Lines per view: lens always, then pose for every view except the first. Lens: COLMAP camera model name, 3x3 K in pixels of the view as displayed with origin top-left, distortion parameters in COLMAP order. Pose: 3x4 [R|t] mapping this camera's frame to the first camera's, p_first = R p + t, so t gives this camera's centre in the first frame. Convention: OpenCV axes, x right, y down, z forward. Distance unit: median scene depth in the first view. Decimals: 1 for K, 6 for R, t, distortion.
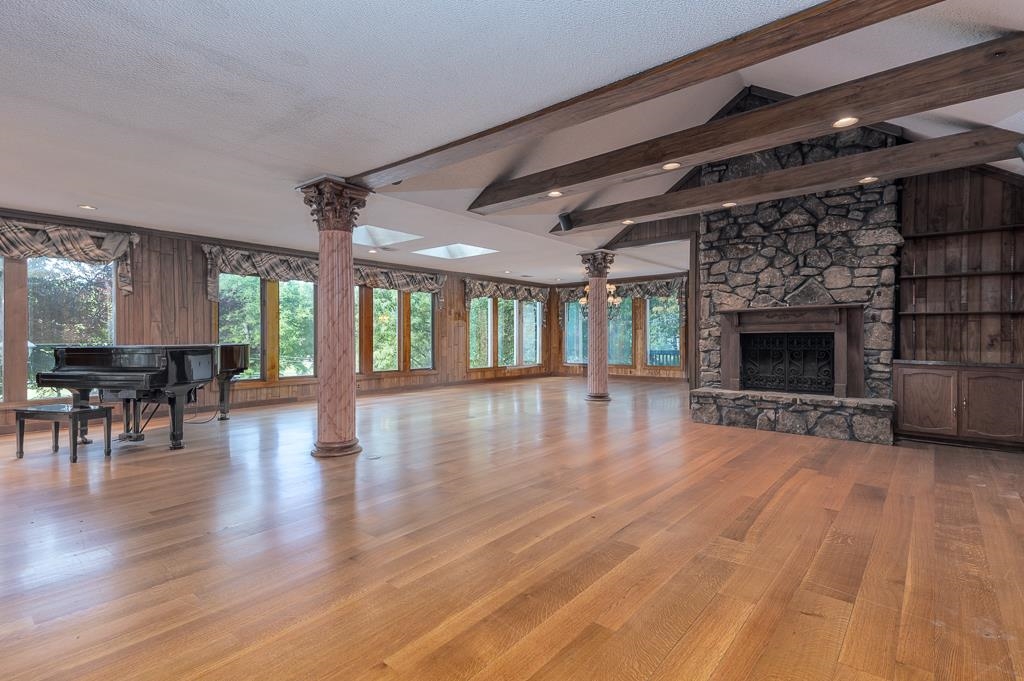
lens RADIAL K [[495.2, 0, 513.8], [0, 495.2, 343.4], [0, 0, 1]] dist [0.031687, -0.000092]
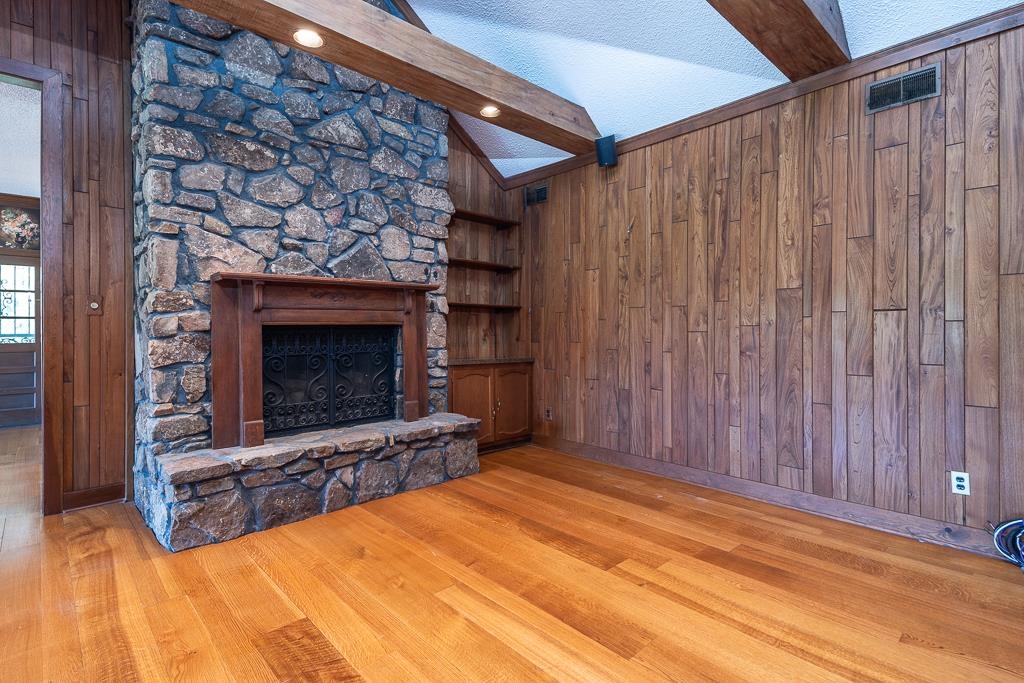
lens RADIAL K [[495.2, 0, 513.1], [0, 495.2, 331.5], [0, 0, 1]] dist [0.031687, -0.000092]
pose [[0.124097, -0.011978, 0.992198, 0.002139], [0.004307, 0.999924, 0.011532, -0.019506], [-0.992261, 0.002843, 0.124139, 0.736333]]
